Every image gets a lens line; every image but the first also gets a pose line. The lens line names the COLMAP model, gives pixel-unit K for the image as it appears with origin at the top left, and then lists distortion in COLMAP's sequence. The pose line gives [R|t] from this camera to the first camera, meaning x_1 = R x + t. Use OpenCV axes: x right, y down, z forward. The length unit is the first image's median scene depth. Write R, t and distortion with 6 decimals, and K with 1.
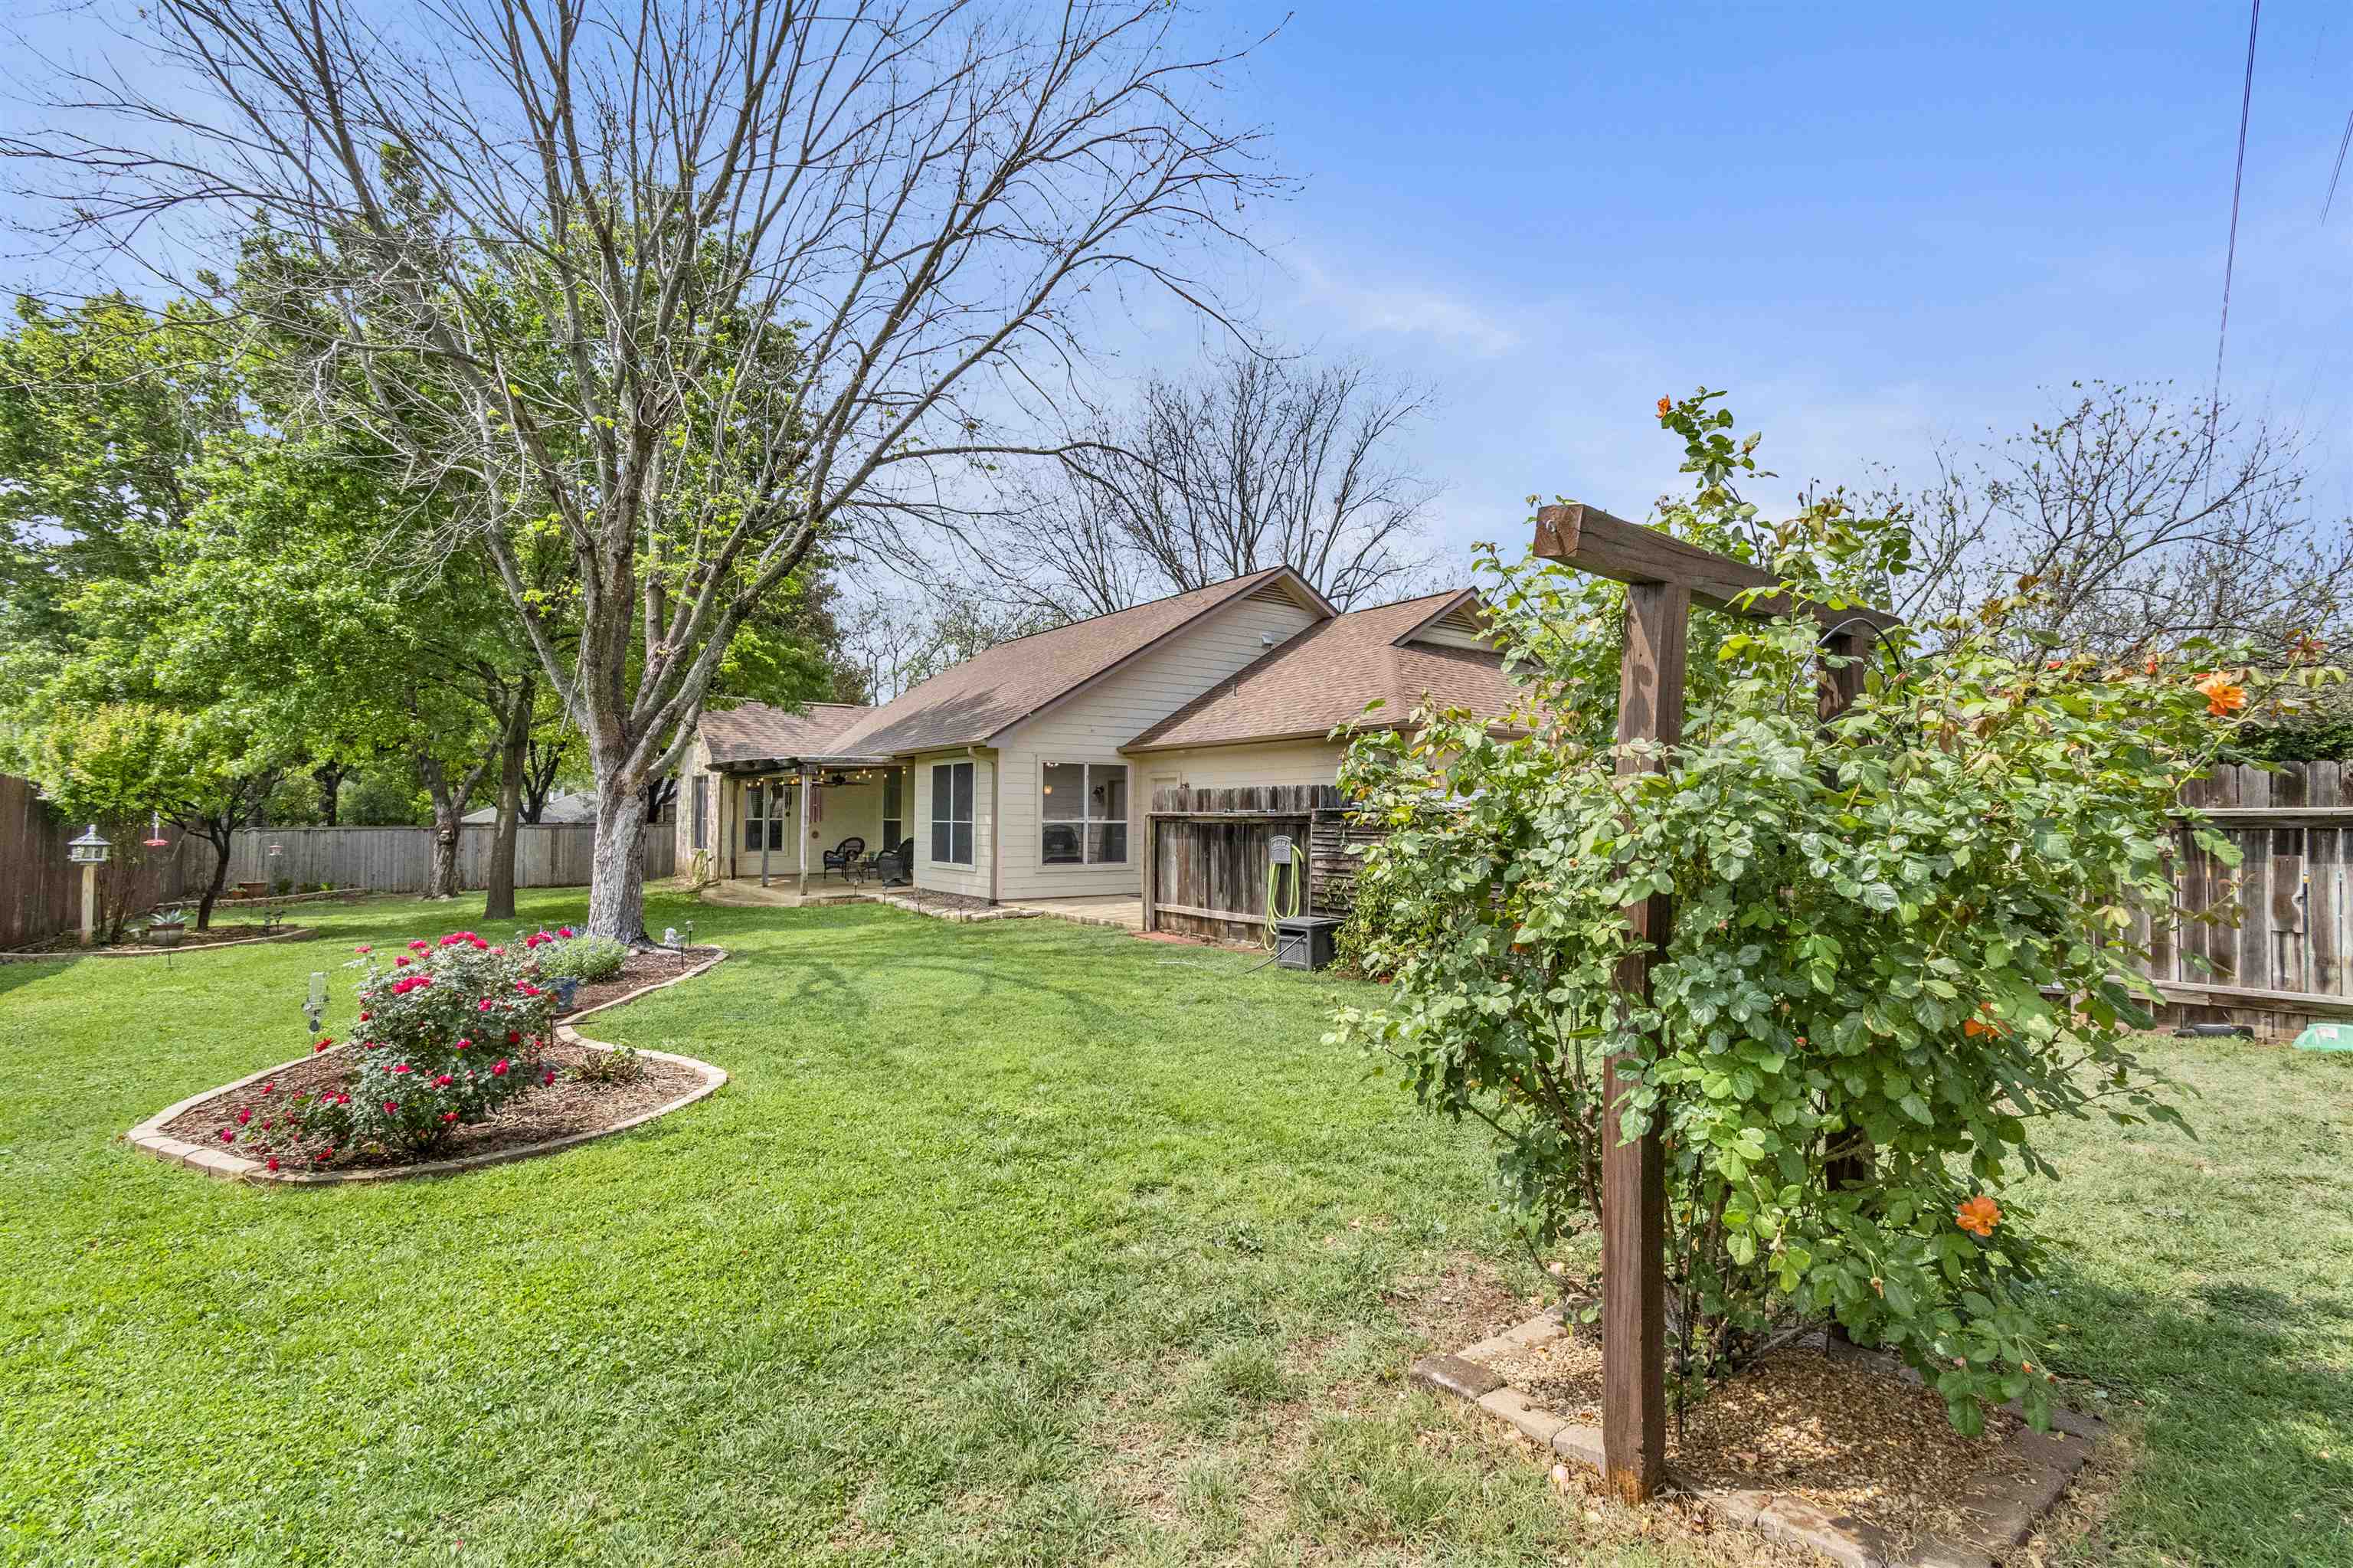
lens RADIAL K [[1076.6, 0, 1182.6], [0, 1076.6, 792.2], [0, 0, 1]] dist [-0.000544, 0.000567]
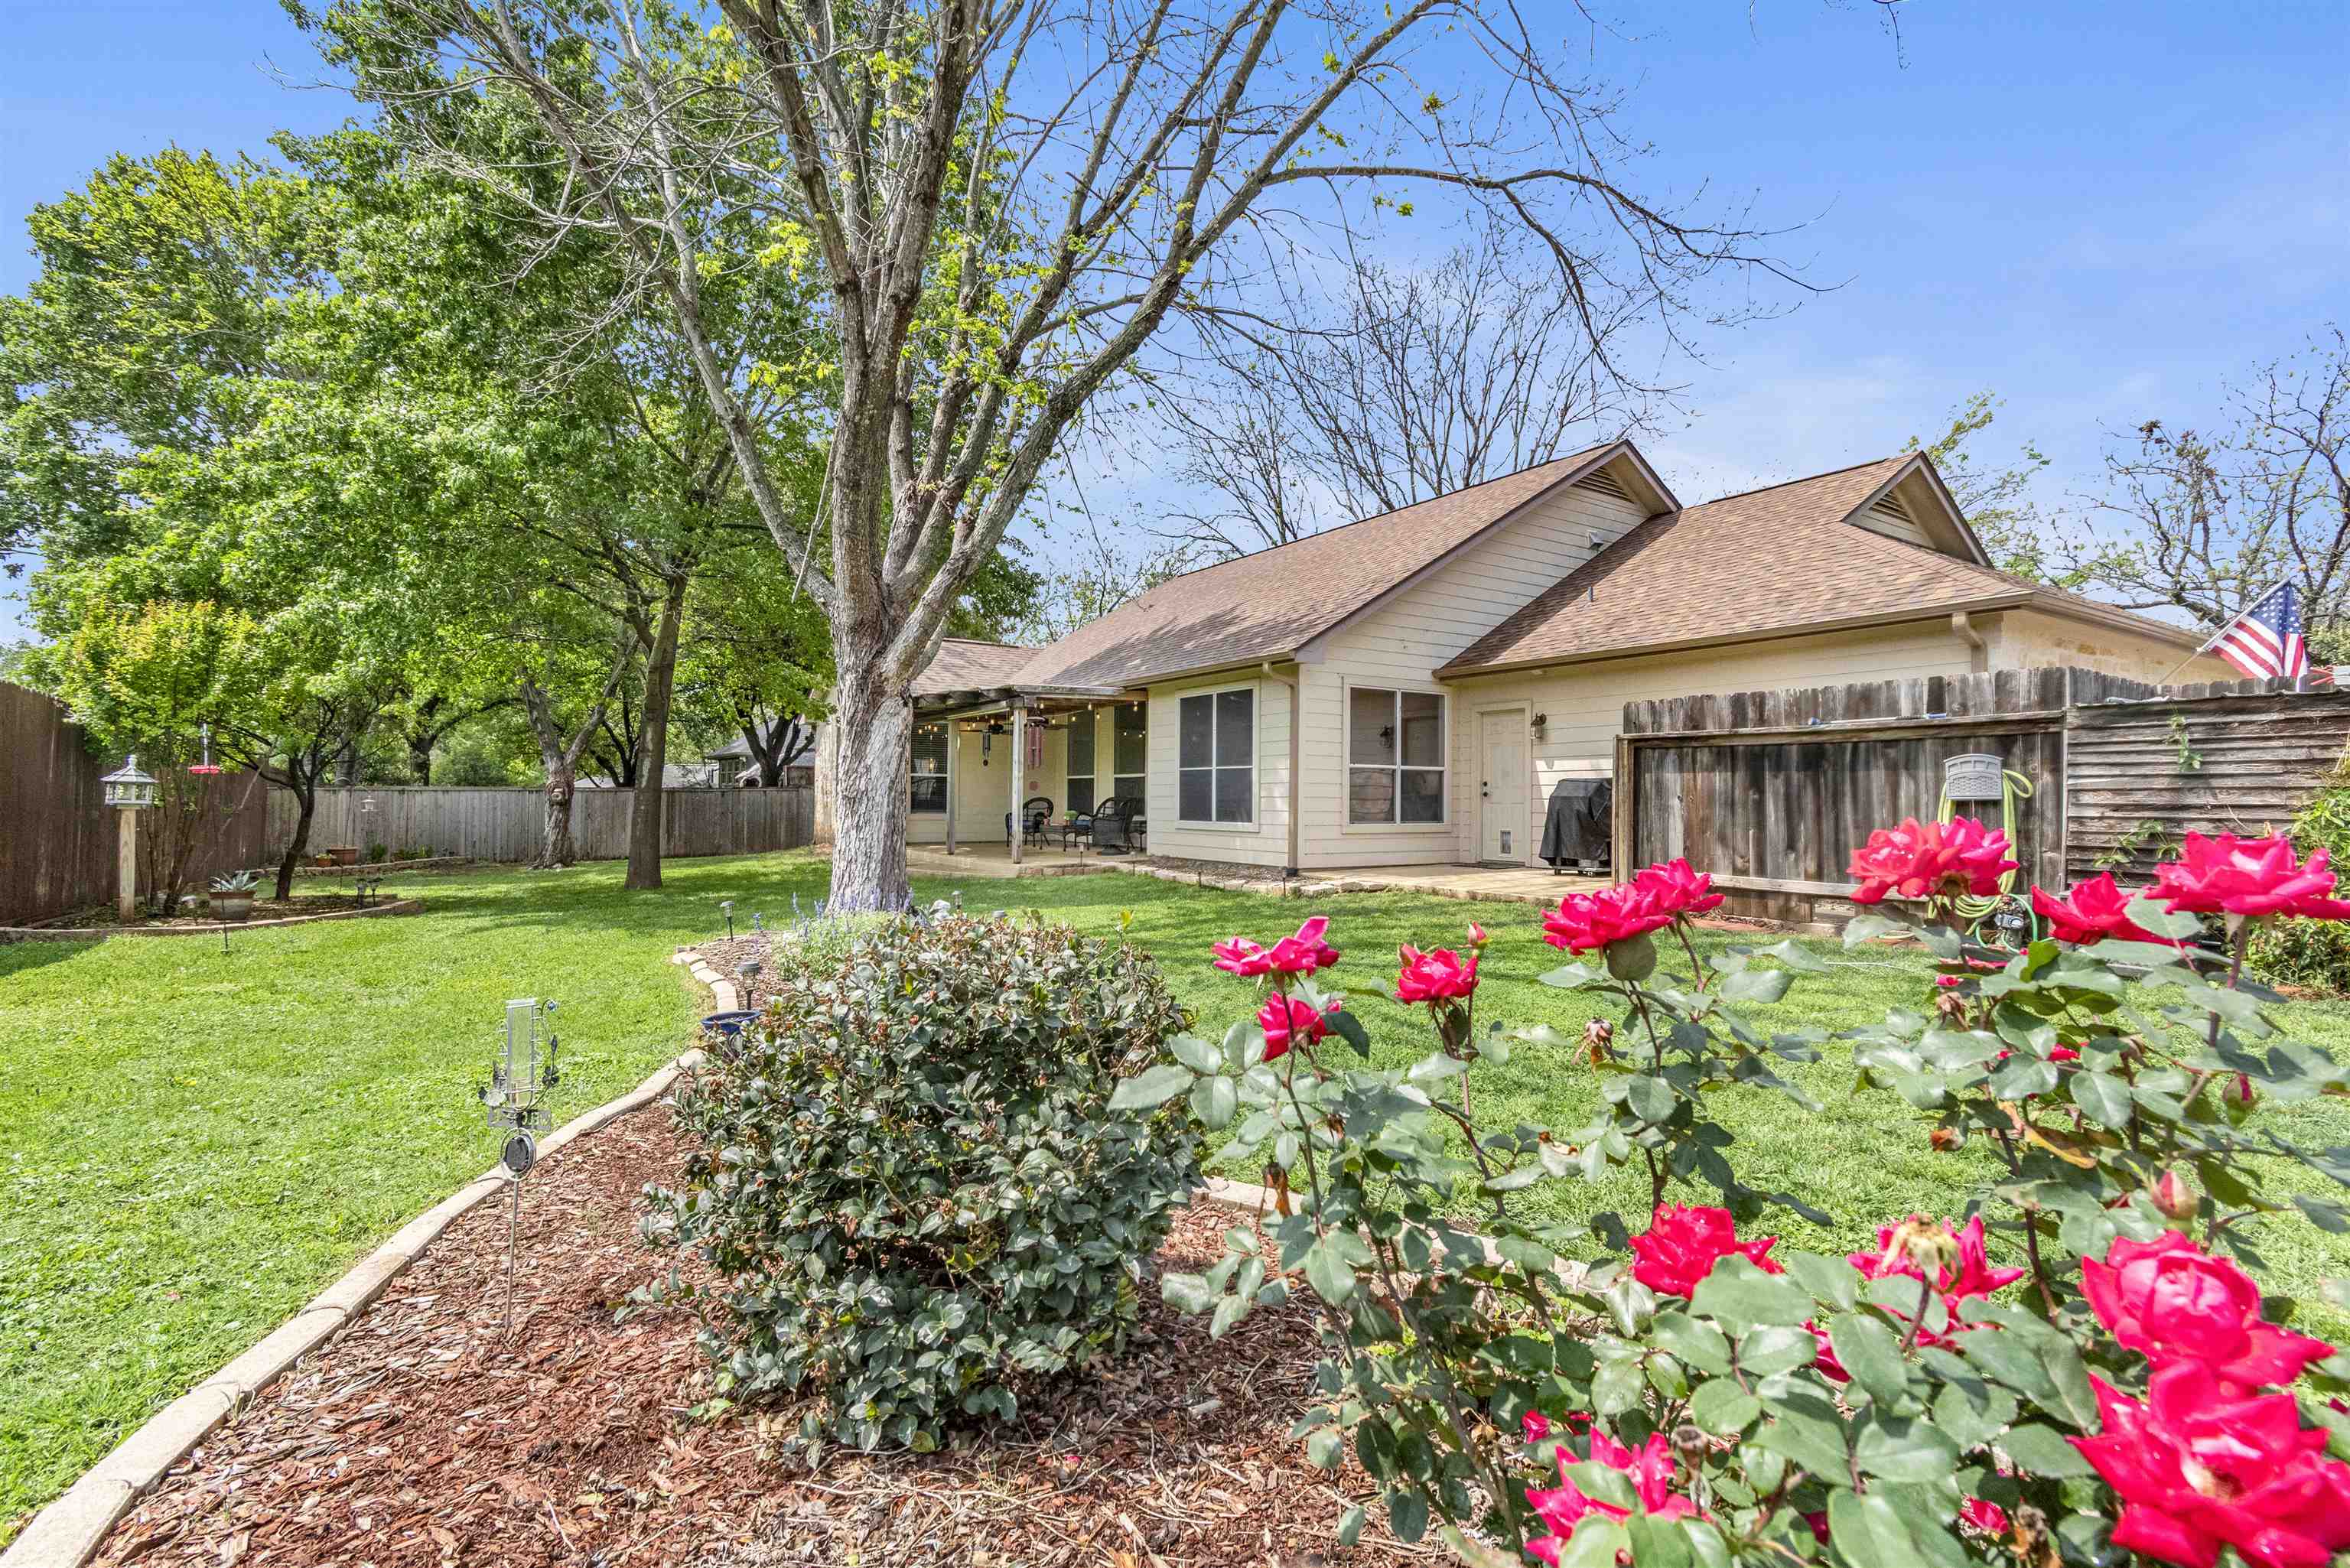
lens RADIAL K [[1075.1, 0, 1175.8], [0, 1075.1, 793.4], [0, 0, 1]] dist [-0.000544, 0.000567]
pose [[0.998614, 0.002657, -0.052564, -0.235423], [-0.001855, 0.999881, 0.015314, 0.039361], [0.052599, -0.015195, 0.998500, 0.272684]]
